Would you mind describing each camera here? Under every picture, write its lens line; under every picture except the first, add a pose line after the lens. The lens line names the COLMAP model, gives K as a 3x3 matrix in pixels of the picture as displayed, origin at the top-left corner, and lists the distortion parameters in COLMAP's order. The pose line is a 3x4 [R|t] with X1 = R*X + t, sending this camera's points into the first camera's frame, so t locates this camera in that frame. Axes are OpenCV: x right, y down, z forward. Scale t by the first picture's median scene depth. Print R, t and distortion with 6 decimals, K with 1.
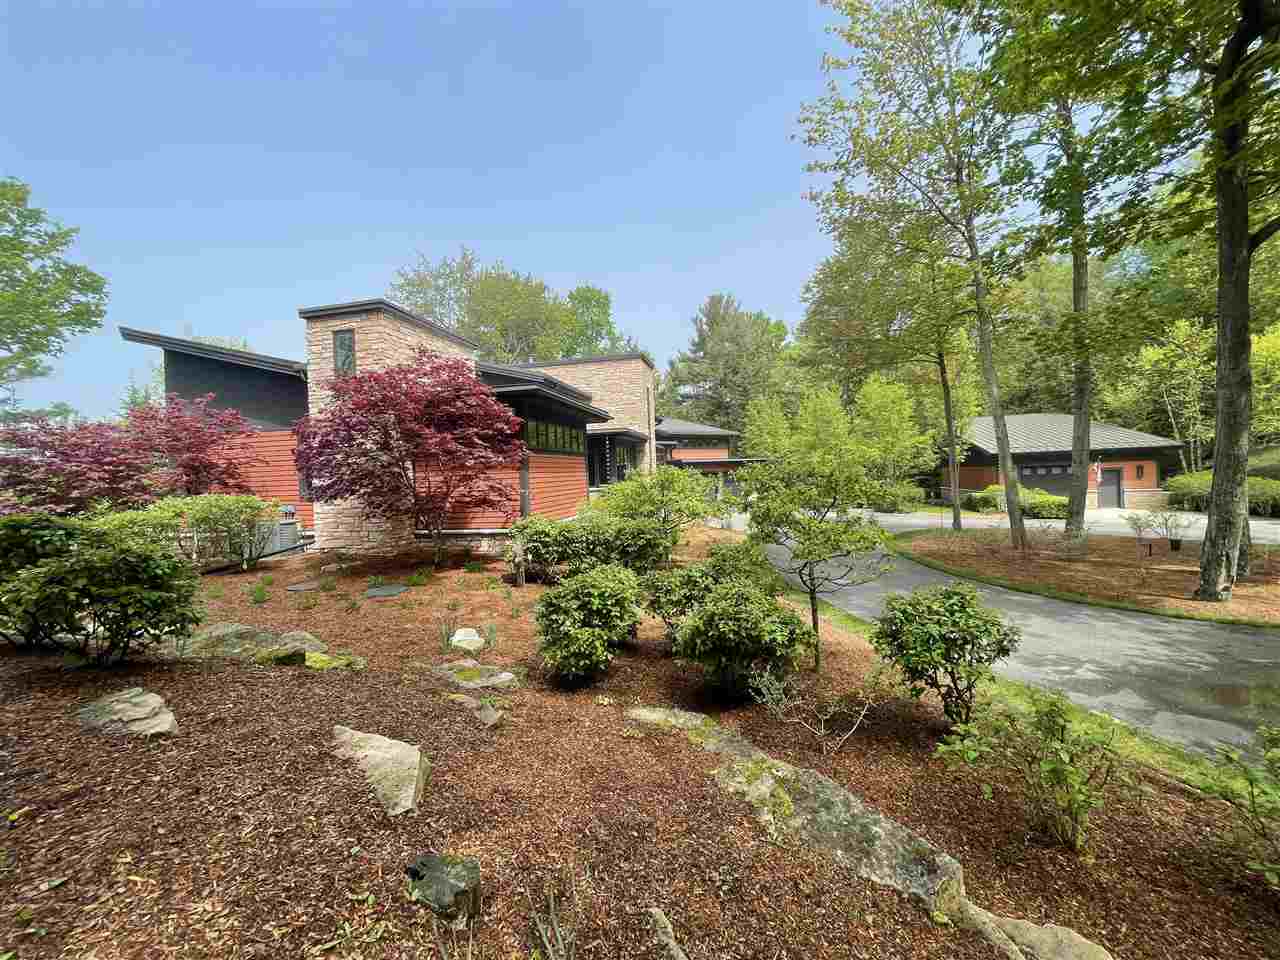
lens RADIAL K [[533.8, 0, 640.0], [0, 533.8, 480.0], [0, 0, 1]] dist [0.001279, -0.000103]
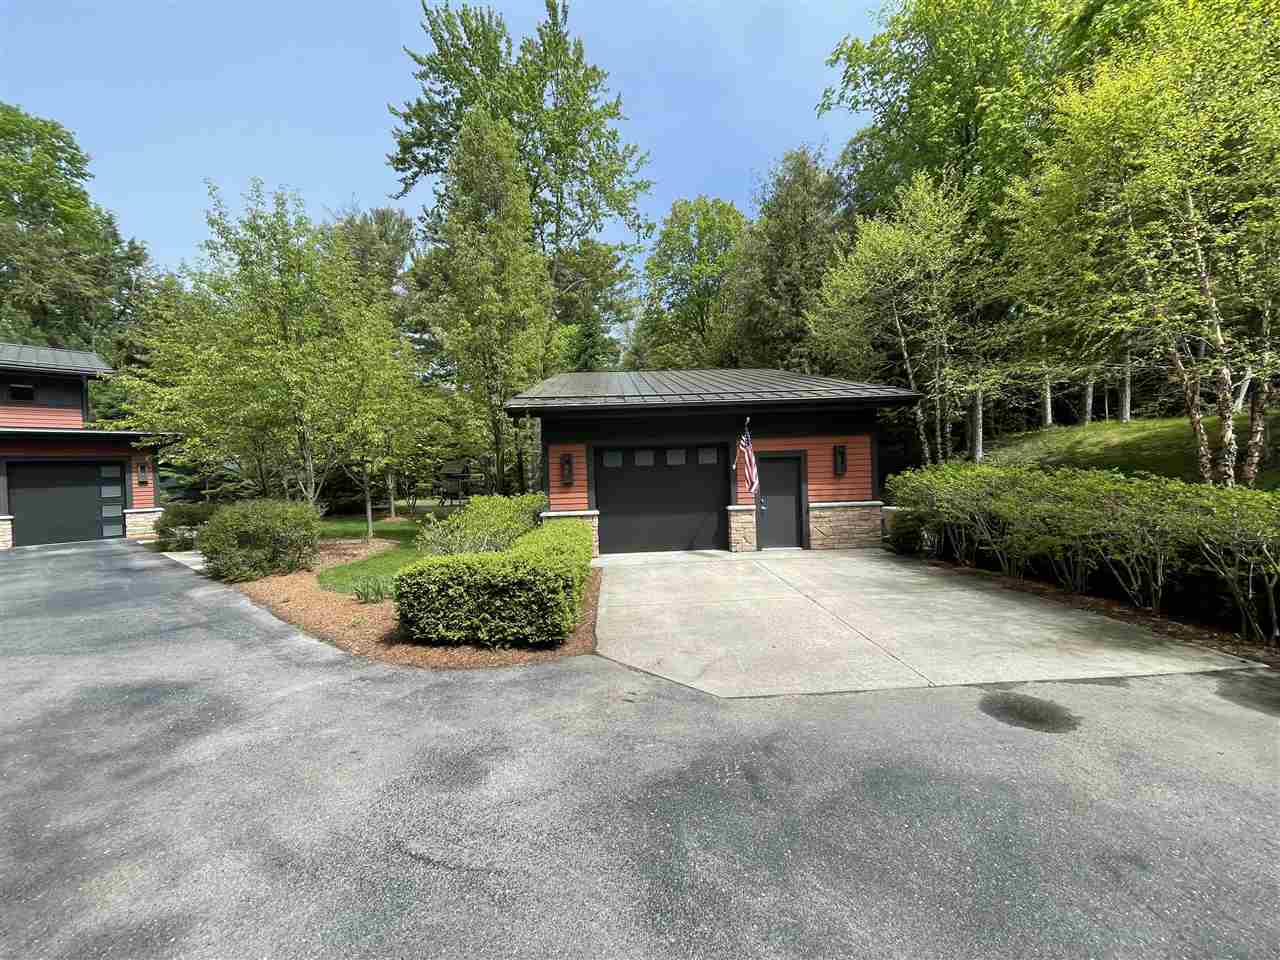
lens RADIAL K [[517.4, 0, 637.8], [0, 517.4, 479.2], [0, 0, 1]] dist [0.004442, -0.004002]
pose [[0.960185, 0.000821, 0.279364, 0.635050], [-0.001126, 0.999999, 0.000932, -0.001823], [-0.279363, -0.001209, 0.960185, 0.621019]]
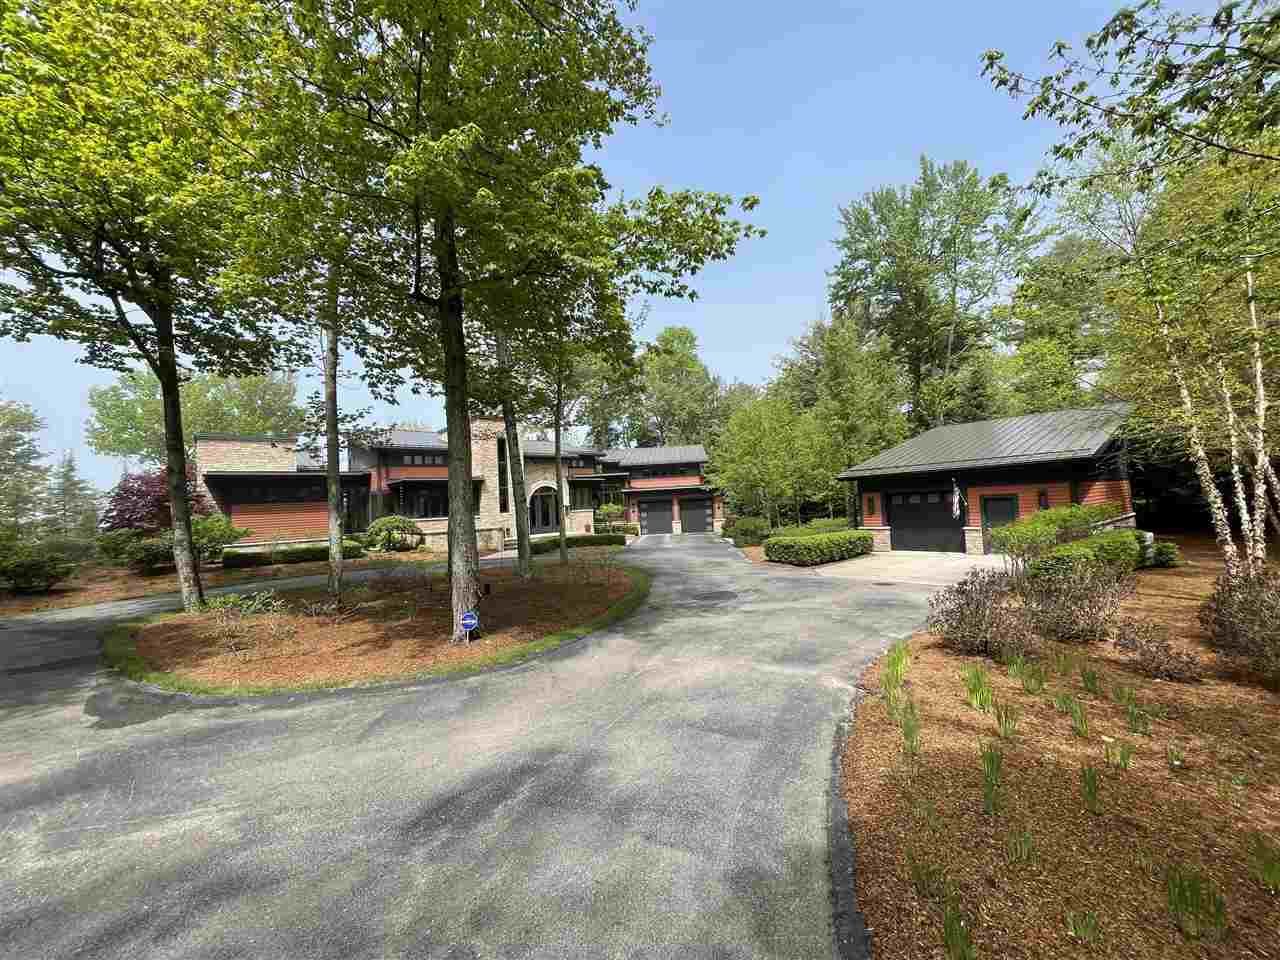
lens RADIAL K [[517.4, 0, 637.8], [0, 517.4, 479.2], [0, 0, 1]] dist [0.004442, -0.004002]
pose [[0.795925, -0.034745, -0.604397, 0.877805], [0.019549, 0.999306, -0.031703, -0.029418], [0.605079, 0.013418, 0.796052, 0.197414]]
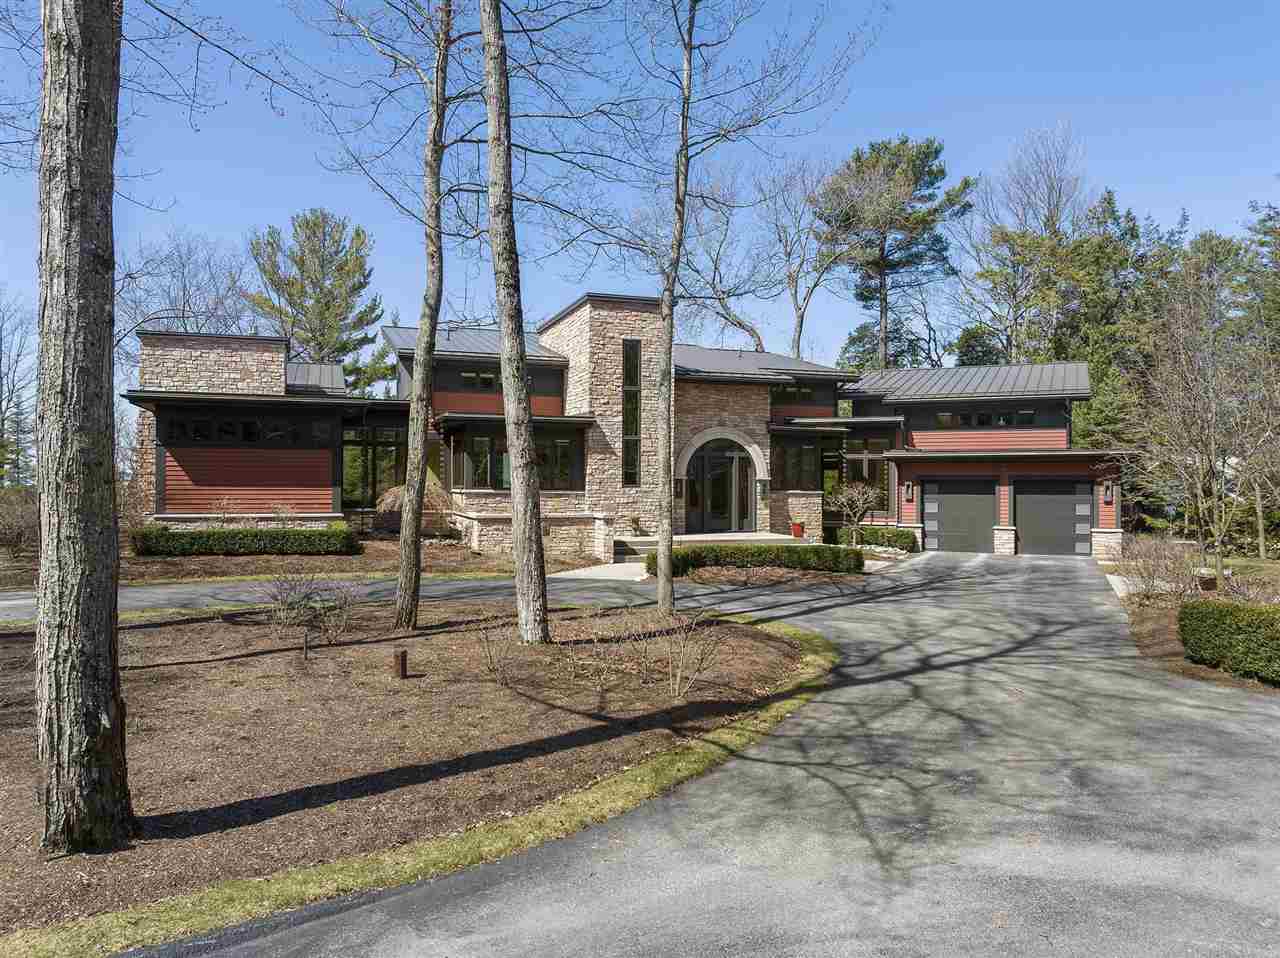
lens RADIAL K [[909.4, 0, 640.0], [0, 909.4, 479.0], [0, 0, 1]] dist [-0.044938, -0.001519]
pose [[0.520517, 0.034781, -0.853143, 0.828744], [-0.025451, 0.999358, 0.025213, -0.032762], [0.853472, 0.008589, 0.521068, 0.391957]]
